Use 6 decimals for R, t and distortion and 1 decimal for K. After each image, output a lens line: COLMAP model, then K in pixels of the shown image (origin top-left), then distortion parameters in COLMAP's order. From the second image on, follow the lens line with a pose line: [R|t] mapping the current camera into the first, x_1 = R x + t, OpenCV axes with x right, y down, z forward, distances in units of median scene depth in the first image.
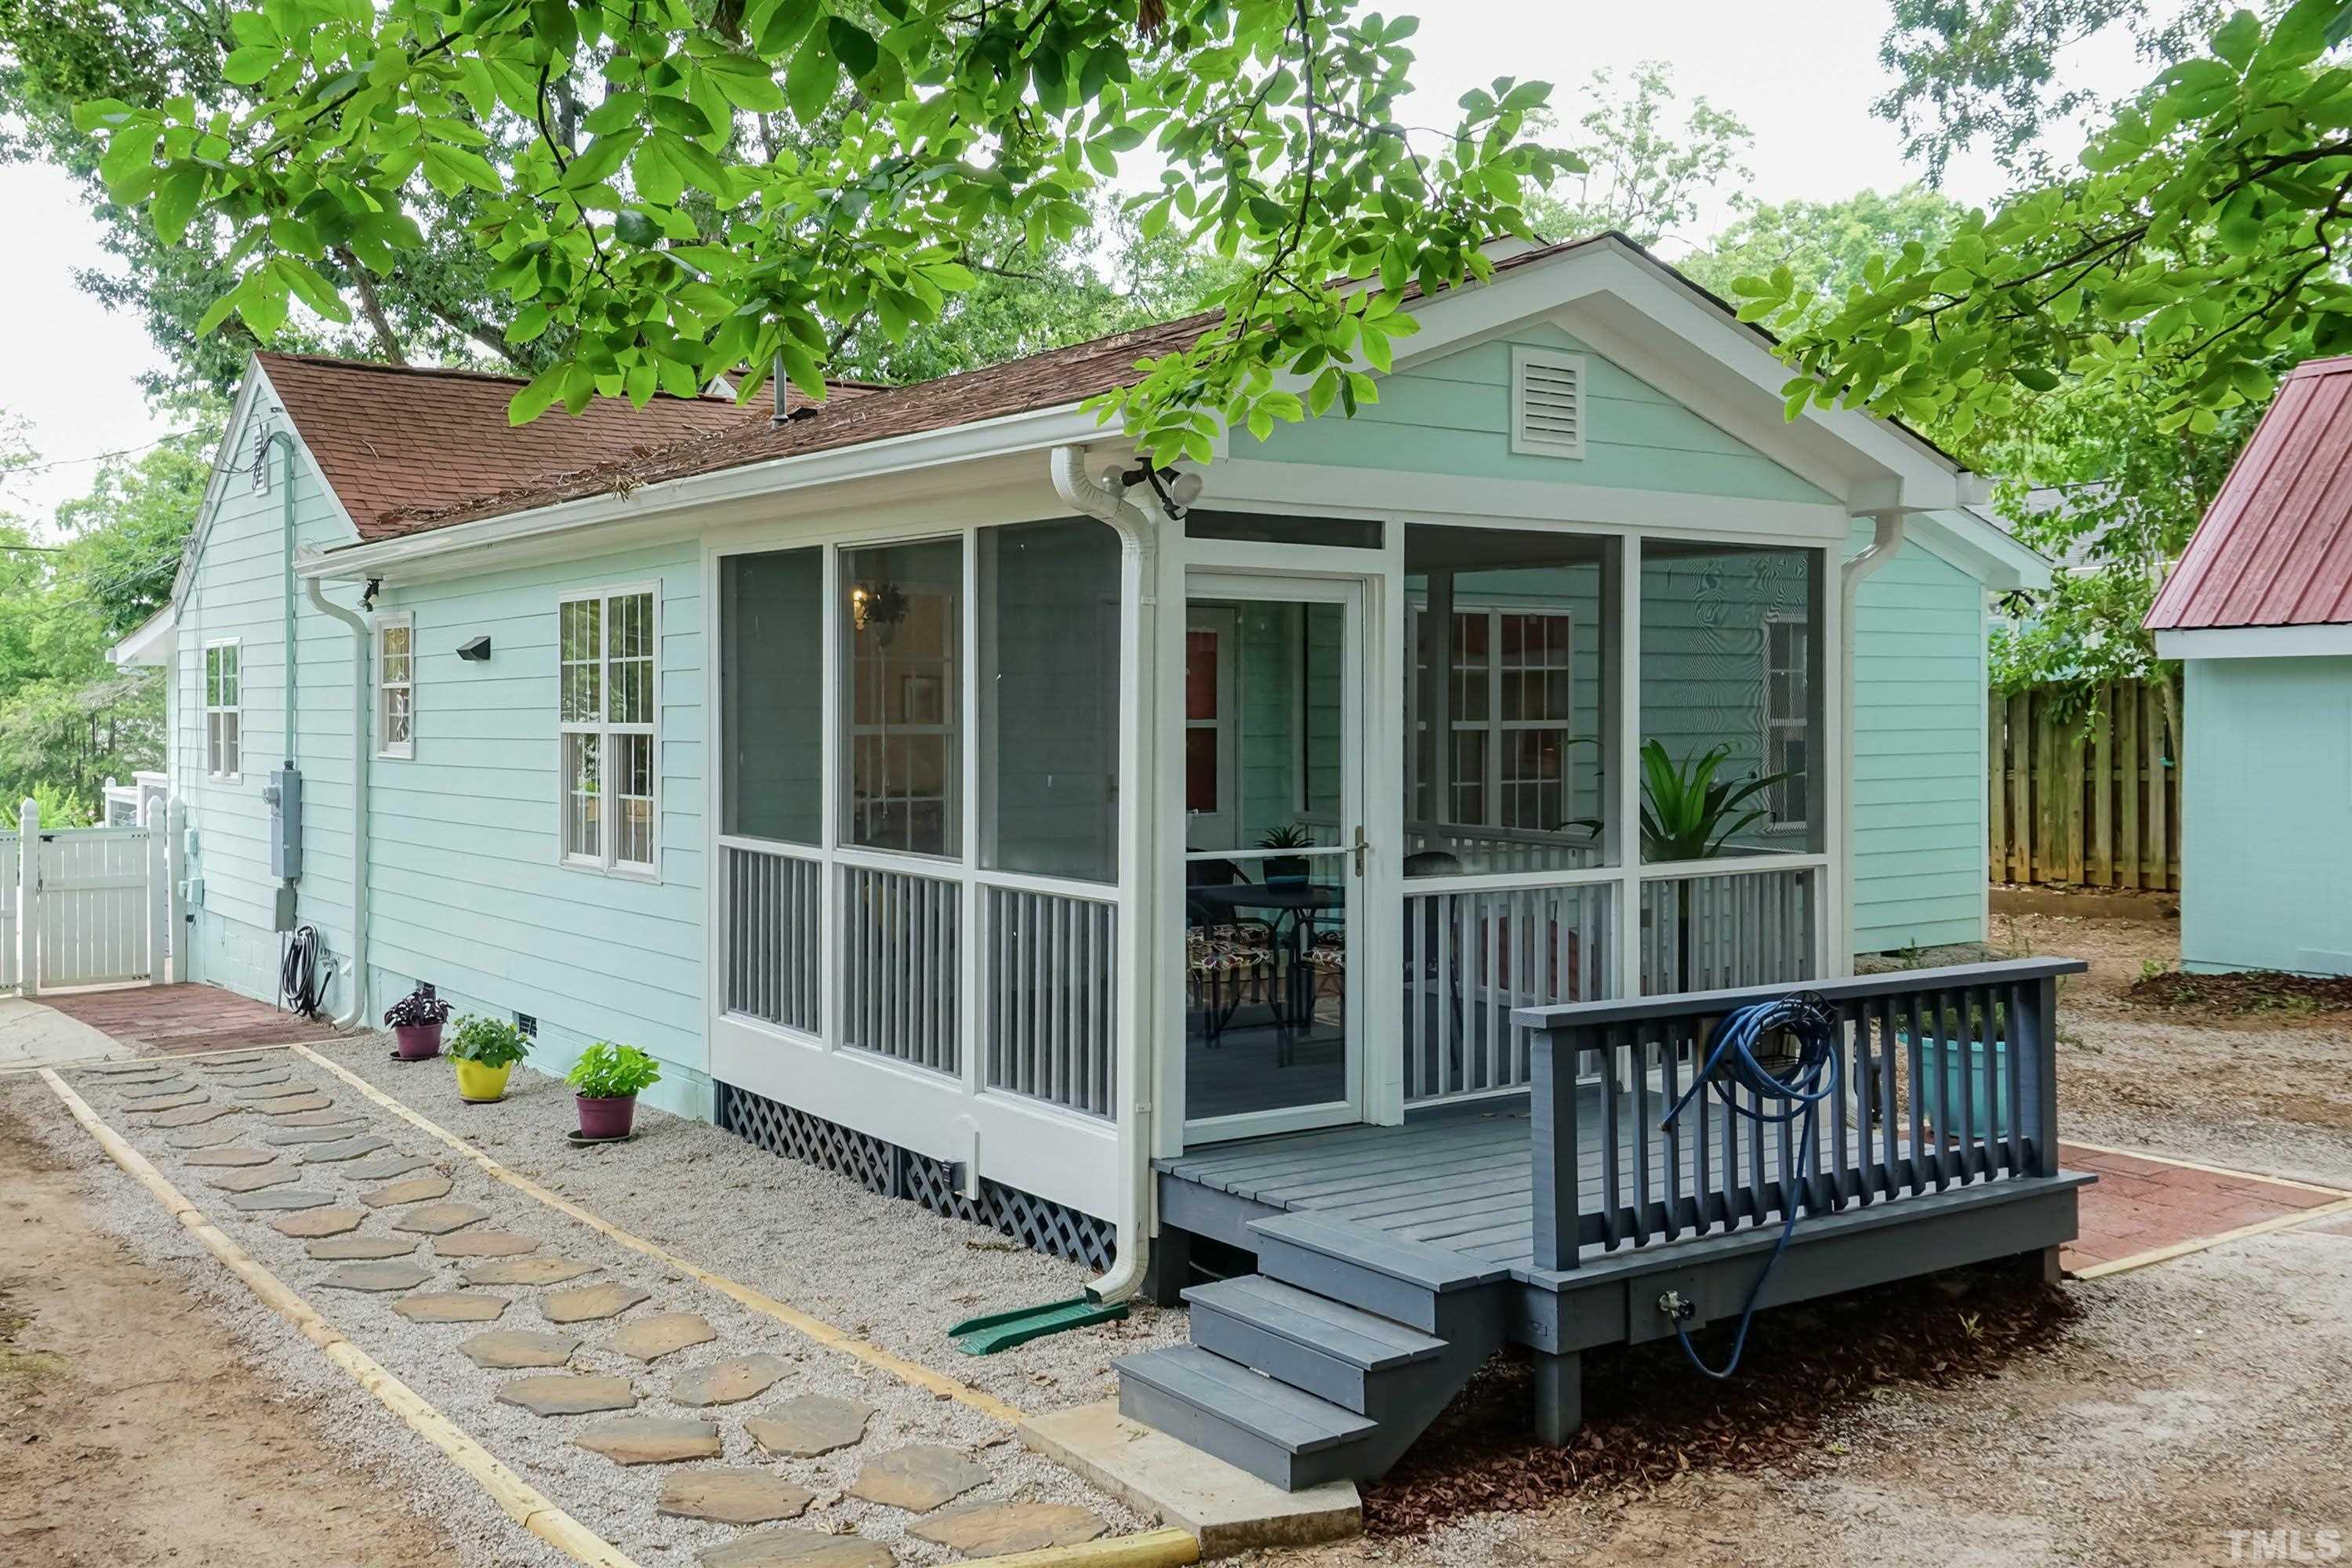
lens RADIAL K [[2077.0, 0, 1176.0], [0, 2077.0, 784.0], [0, 0, 1]] dist [0.003663, 0.077825]
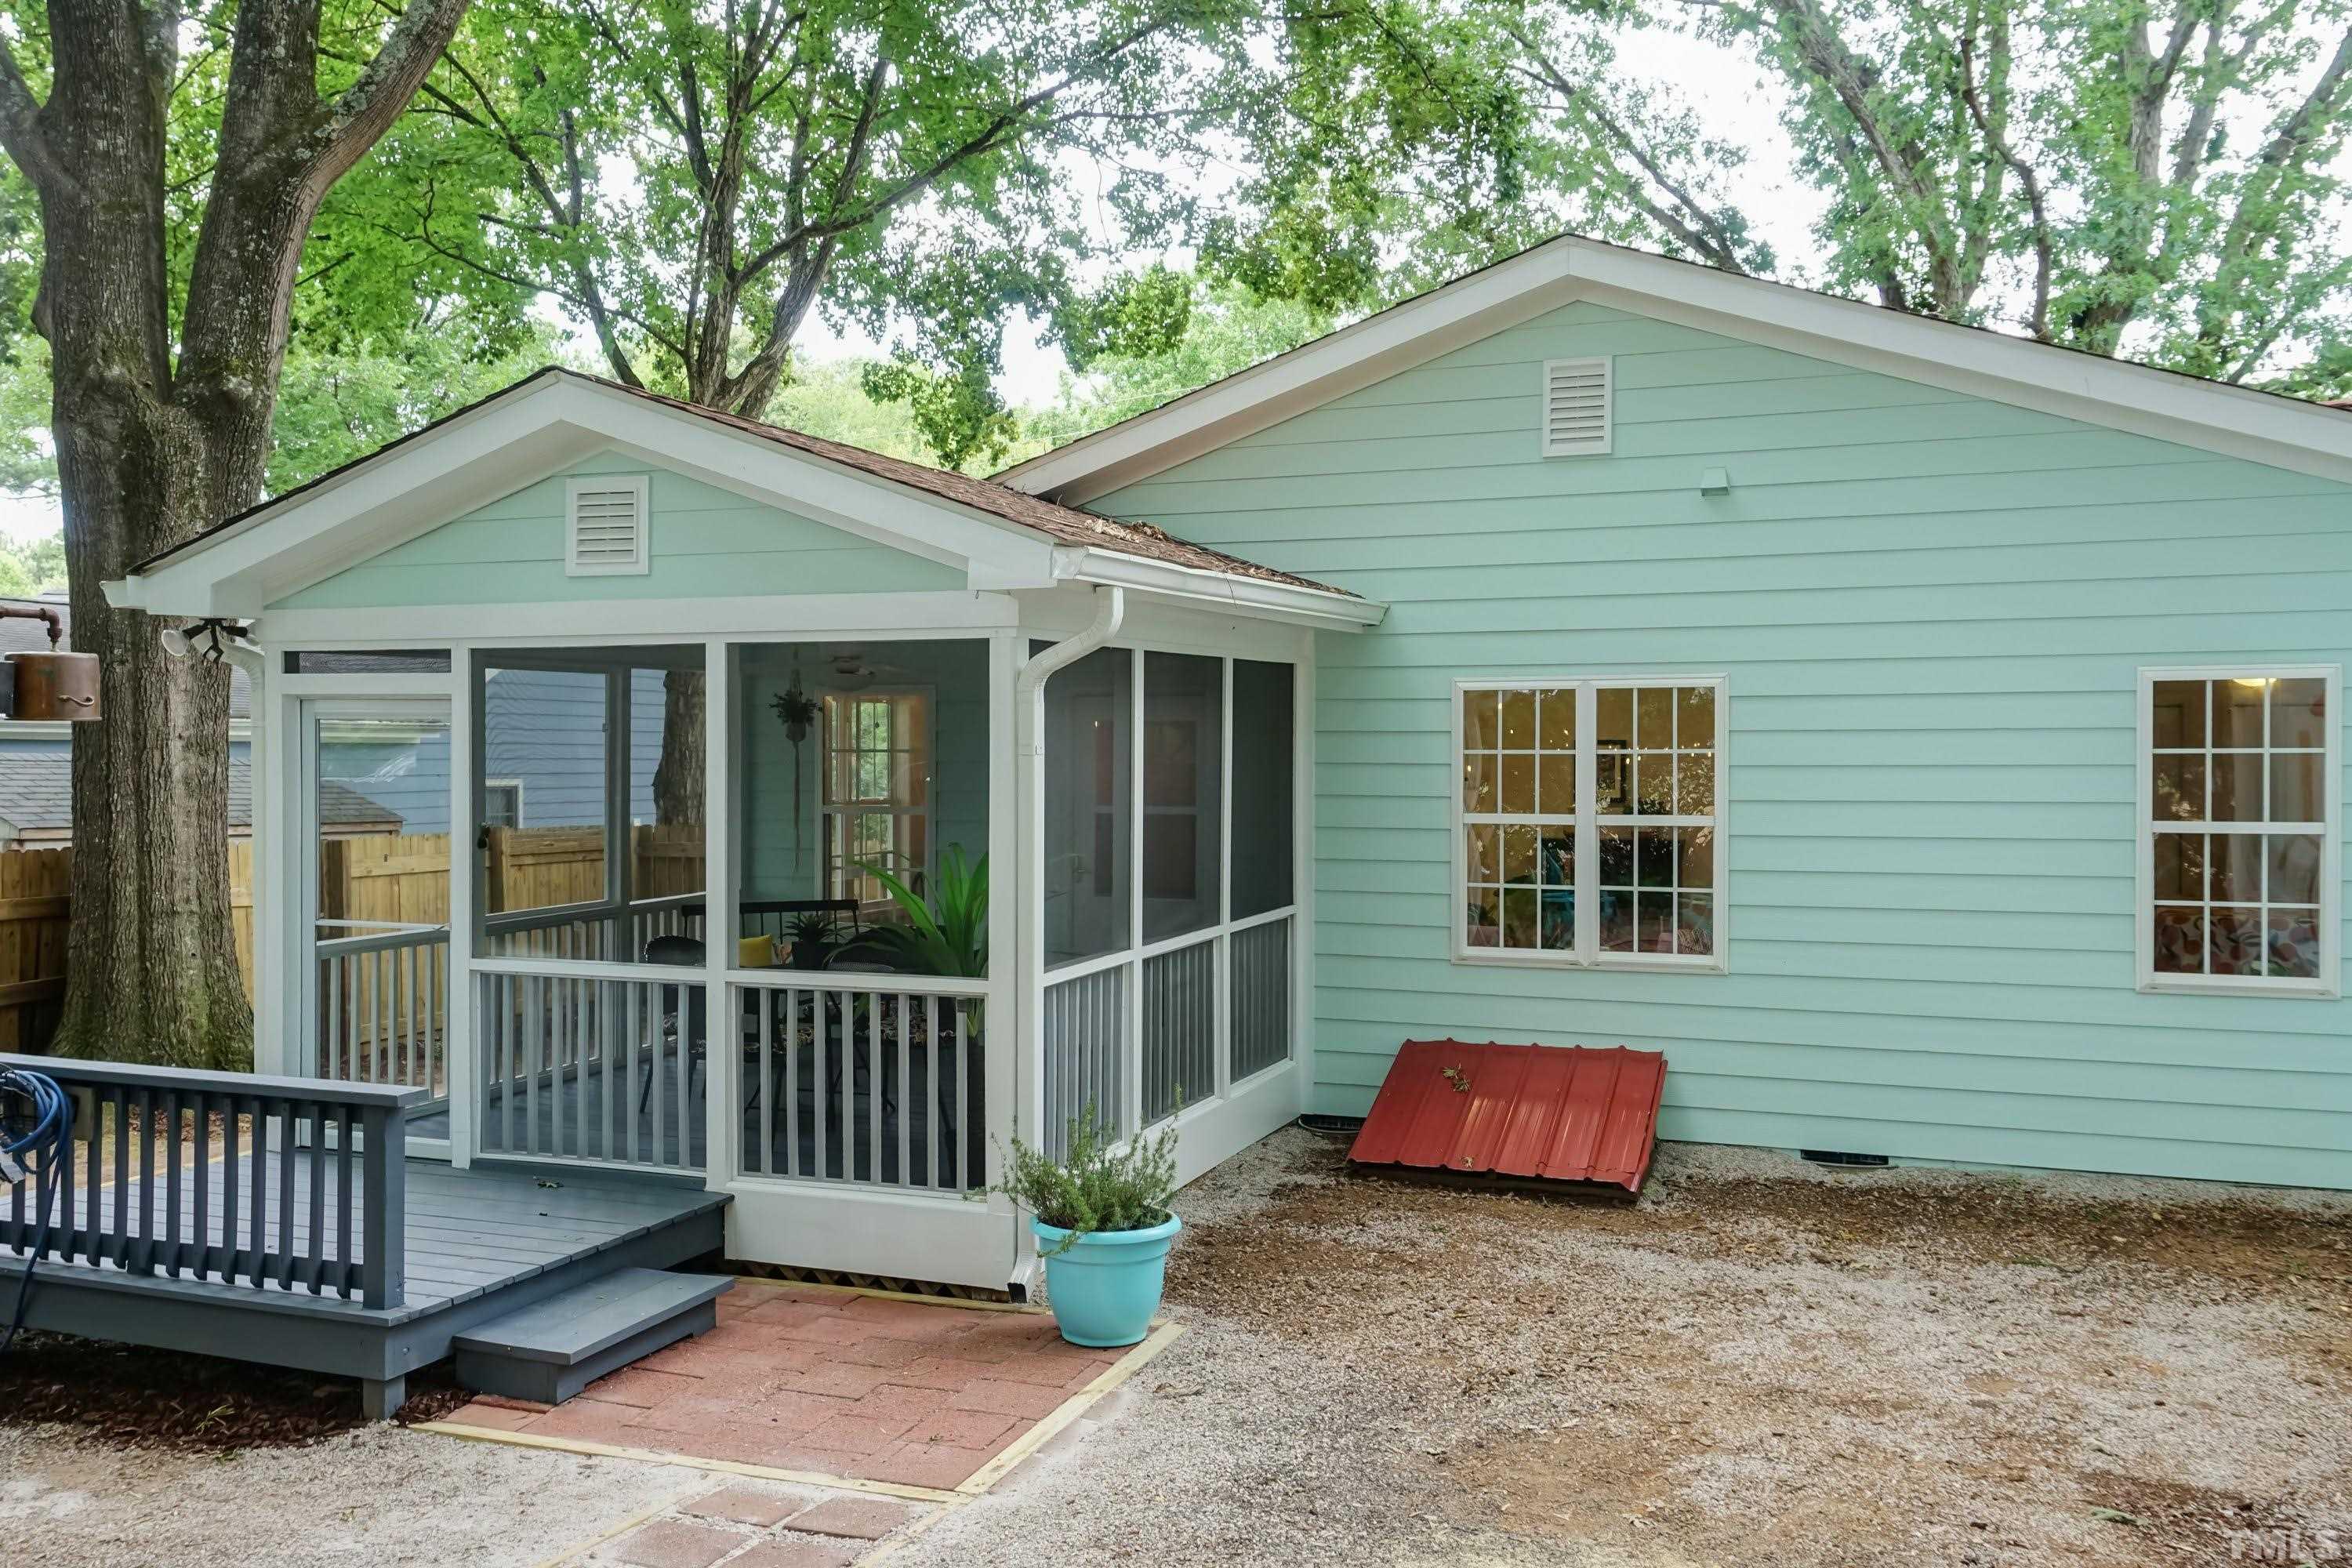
lens RADIAL K [[2077.0, 0, 1176.0], [0, 2077.0, 784.0], [0, 0, 1]] dist [0.003663, 0.077825]
pose [[0.555516, 0.011026, -0.831433, 1.222488], [-0.046303, 0.998771, -0.017692, -0.045240], [0.830216, 0.048326, 0.555343, 0.653374]]
